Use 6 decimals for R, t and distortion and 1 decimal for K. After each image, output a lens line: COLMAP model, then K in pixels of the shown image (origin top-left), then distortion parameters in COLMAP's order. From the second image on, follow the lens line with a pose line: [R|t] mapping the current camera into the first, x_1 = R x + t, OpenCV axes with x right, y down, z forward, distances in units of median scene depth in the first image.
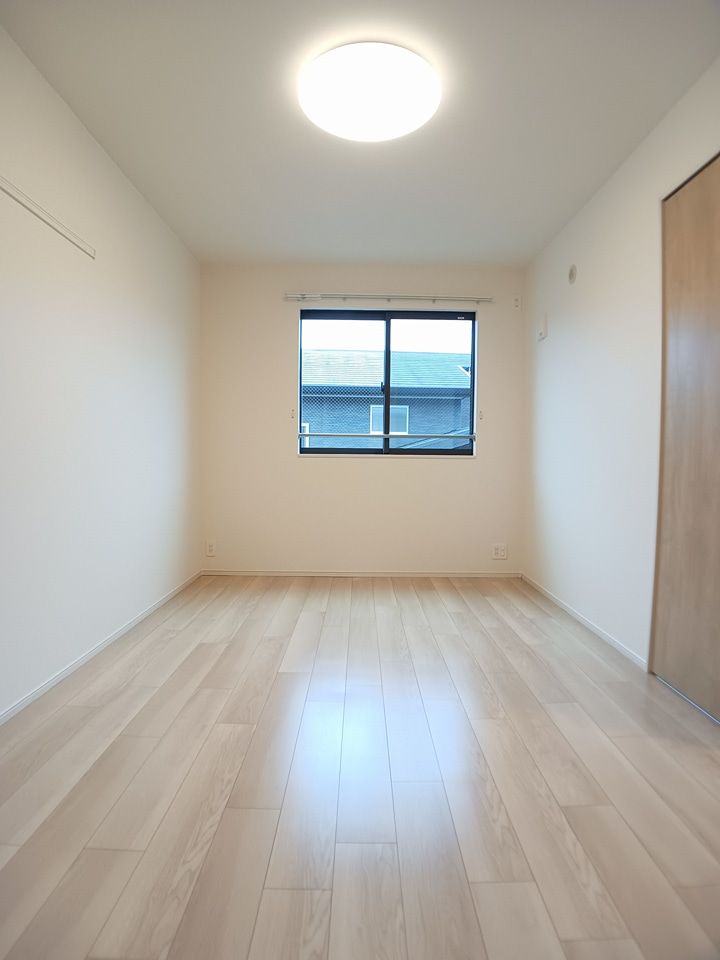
lens RADIAL K [[489.8, 0, 359.8], [0, 489.8, 480.6], [0, 0, 1]] dist [-0.002643, -0.000565]
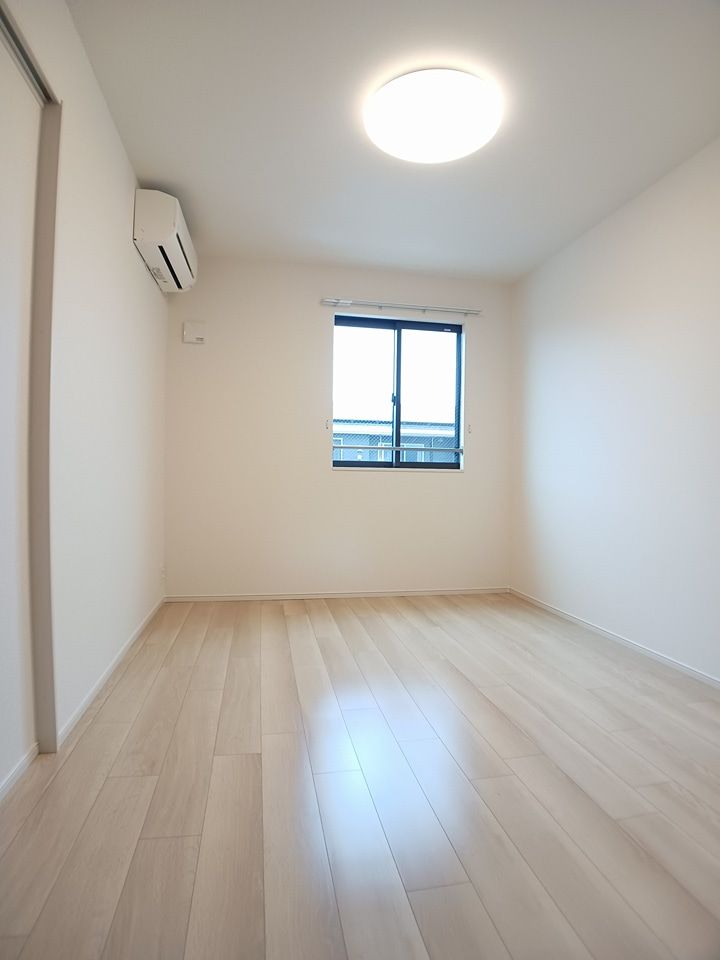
lens RADIAL K [[527.7, 0, 360.3], [0, 527.7, 478.3], [0, 0, 1]] dist [-0.002657, 0.000237]
pose [[0.983499, 0.004267, 0.180862, -0.203000], [0.001181, 0.999549, -0.030000, -0.002041], [-0.180909, 0.029719, 0.983051, -0.005118]]
